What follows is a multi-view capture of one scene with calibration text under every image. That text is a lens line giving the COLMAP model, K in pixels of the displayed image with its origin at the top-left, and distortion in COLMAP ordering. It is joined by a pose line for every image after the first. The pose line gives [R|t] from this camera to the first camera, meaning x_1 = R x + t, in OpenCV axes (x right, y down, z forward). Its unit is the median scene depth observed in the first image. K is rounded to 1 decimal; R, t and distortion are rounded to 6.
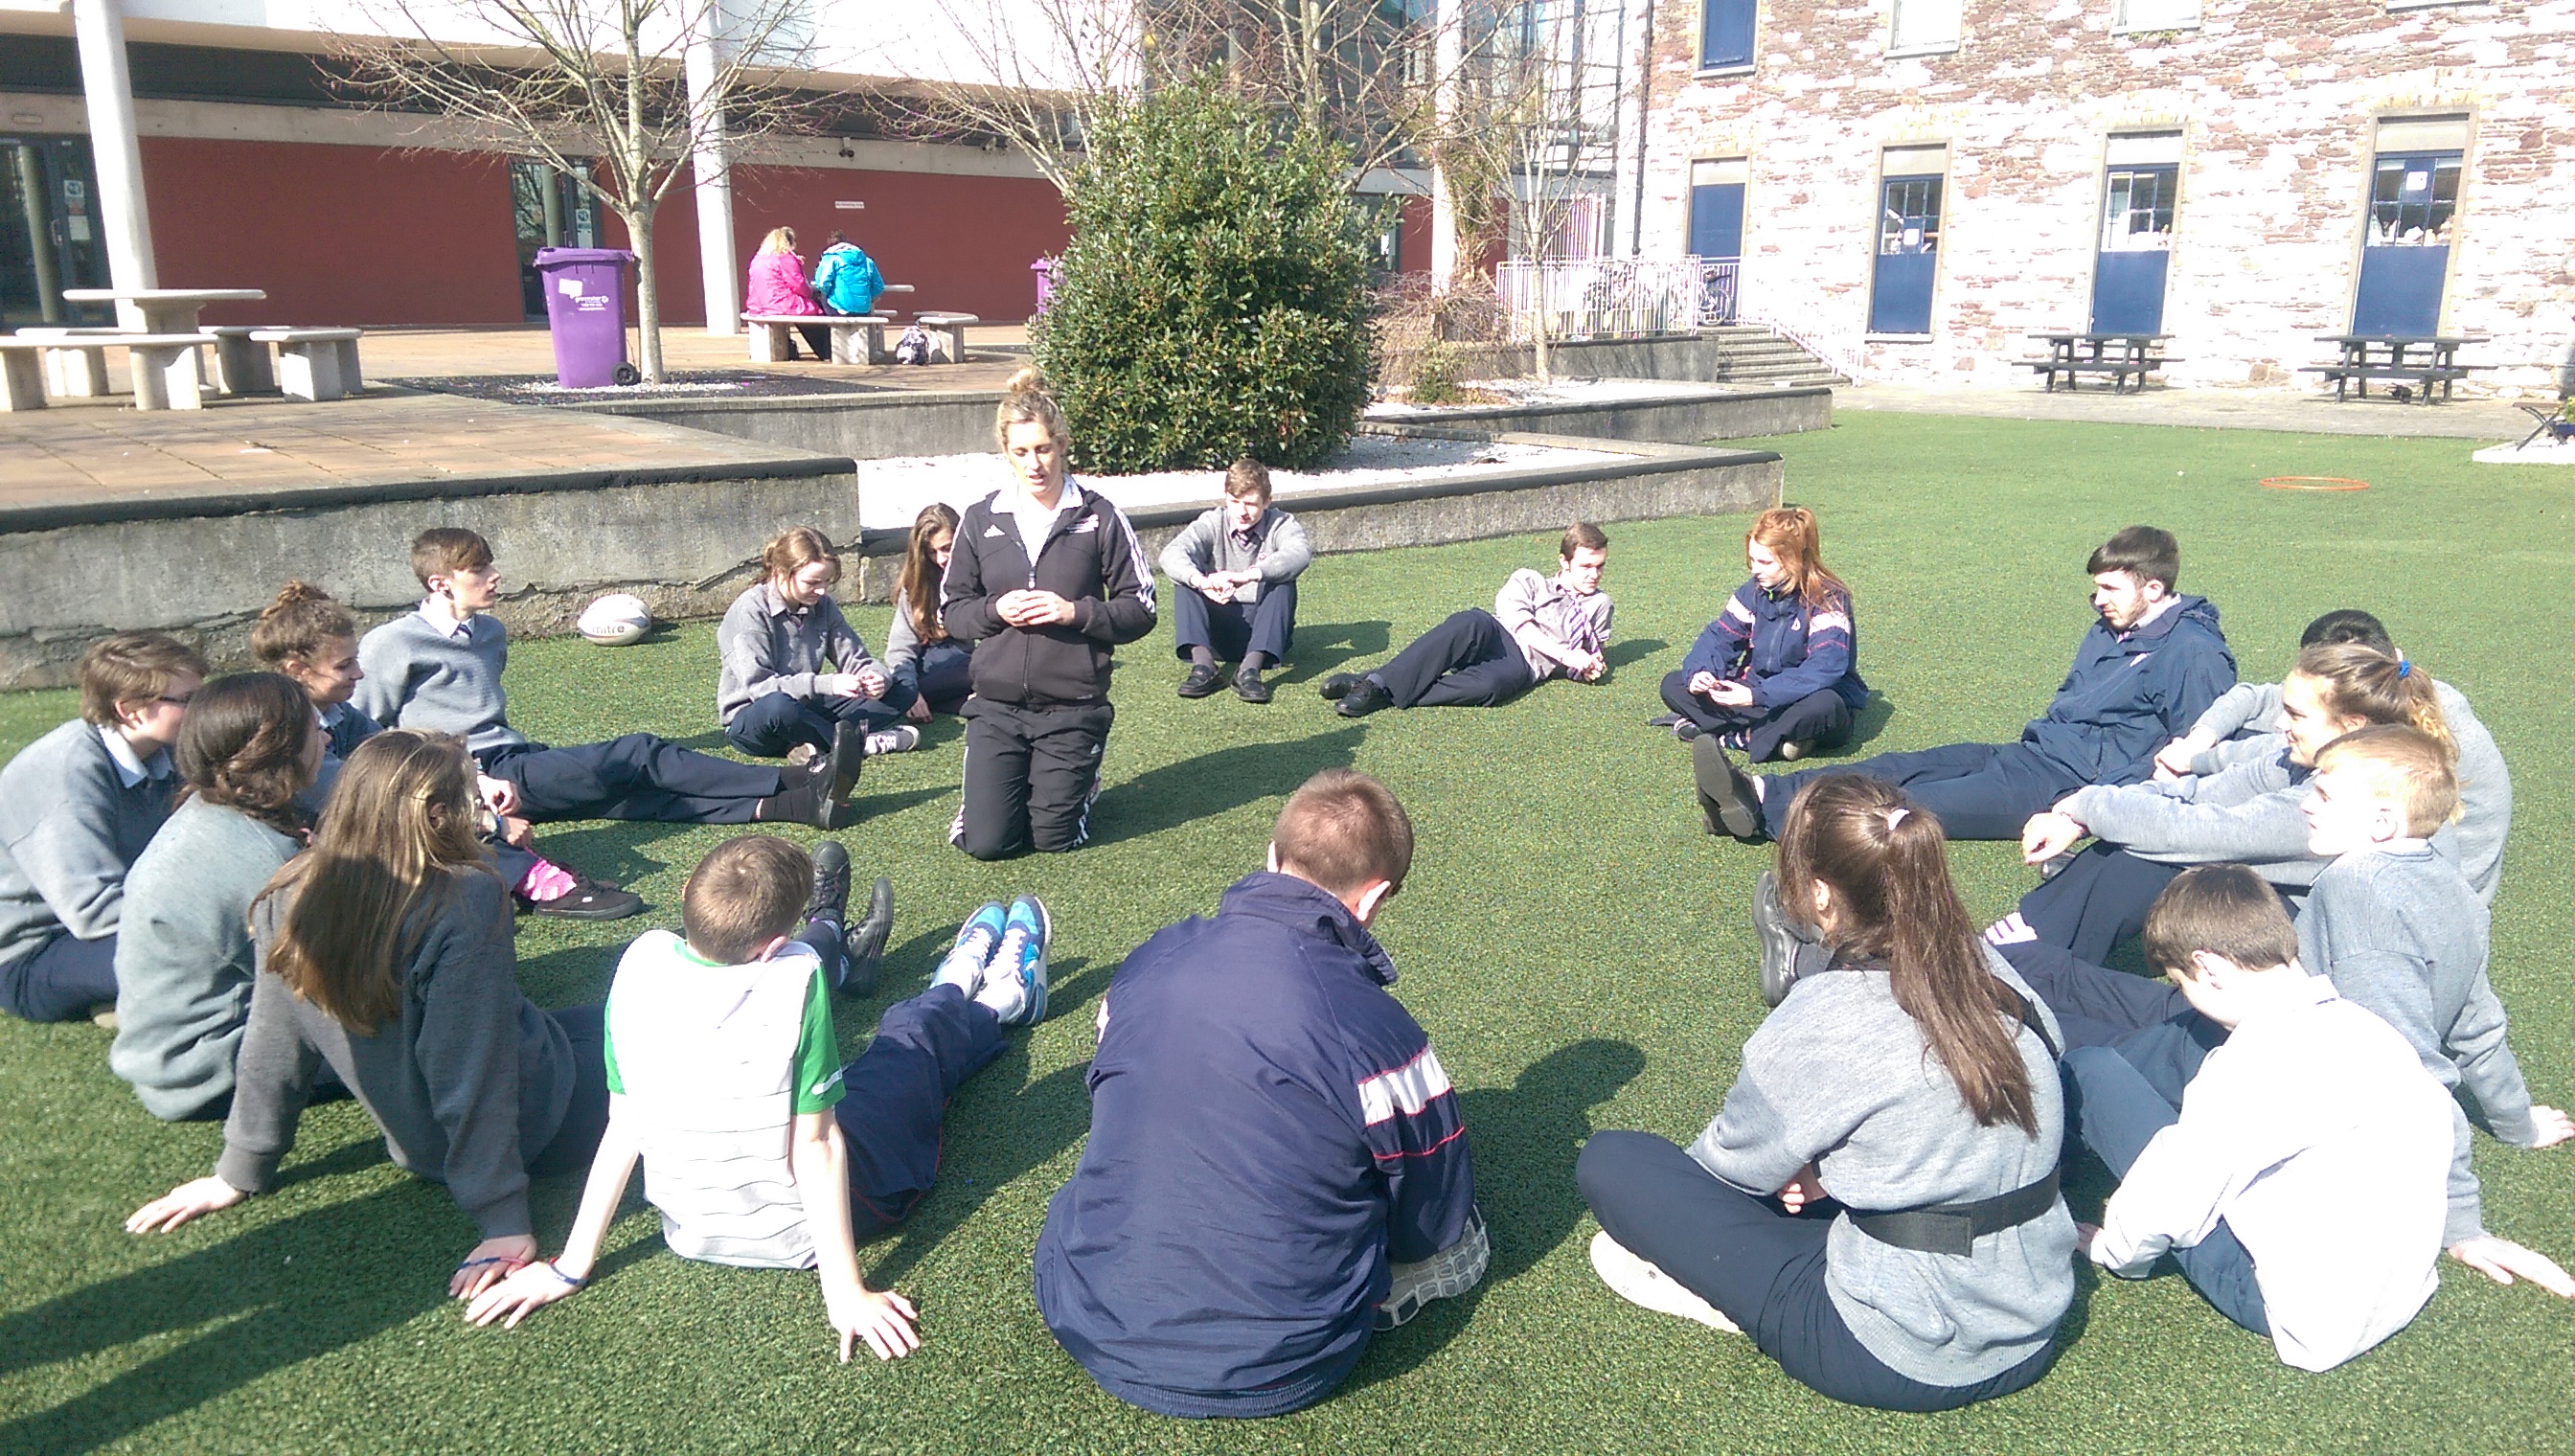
lens RADIAL K [[1840.8, 0, 1287.7], [0, 1840.8, 730.8], [0, 0, 1]] dist [0.048657, -0.063060]
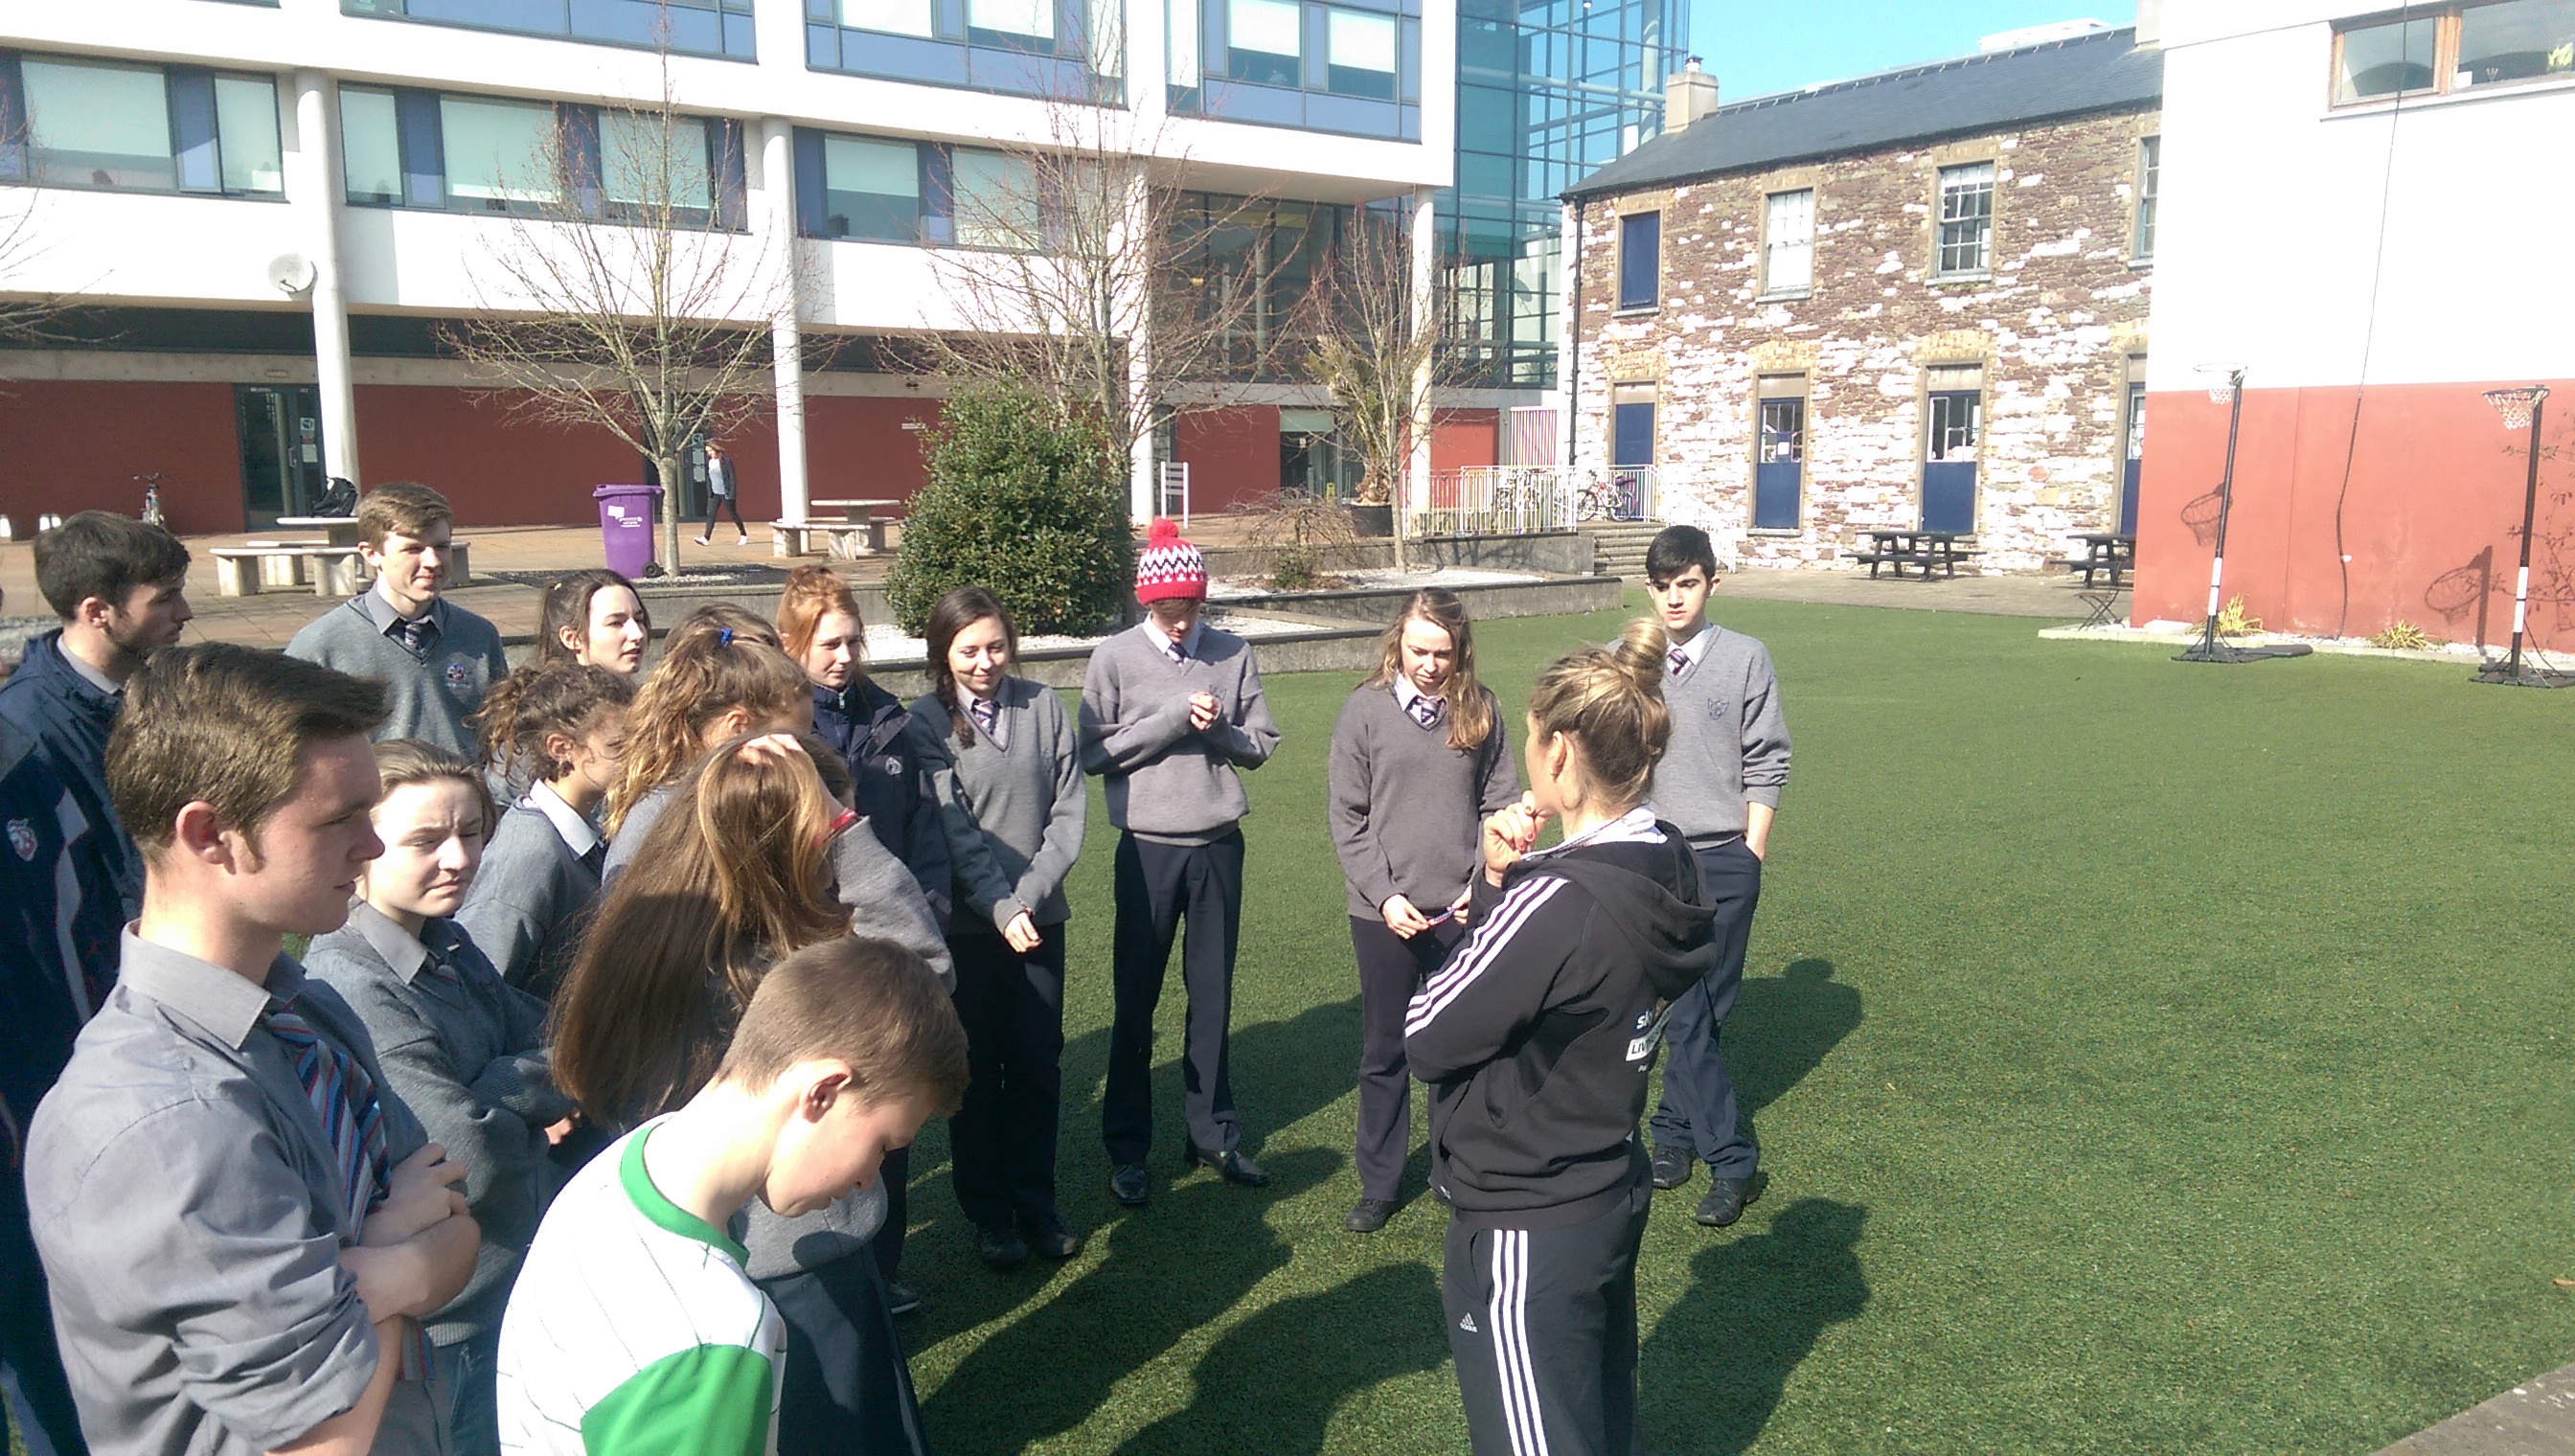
lens RADIAL K [[1840.8, 0, 1295.3], [0, 1840.8, 728.5], [0, 0, 1]] dist [0.048657, -0.063060]
pose [[0.995897, 0.008365, -0.090105, 0.146214], [-0.016869, 0.995425, -0.094043, 0.030306], [0.088907, 0.095177, 0.991482, -0.197472]]
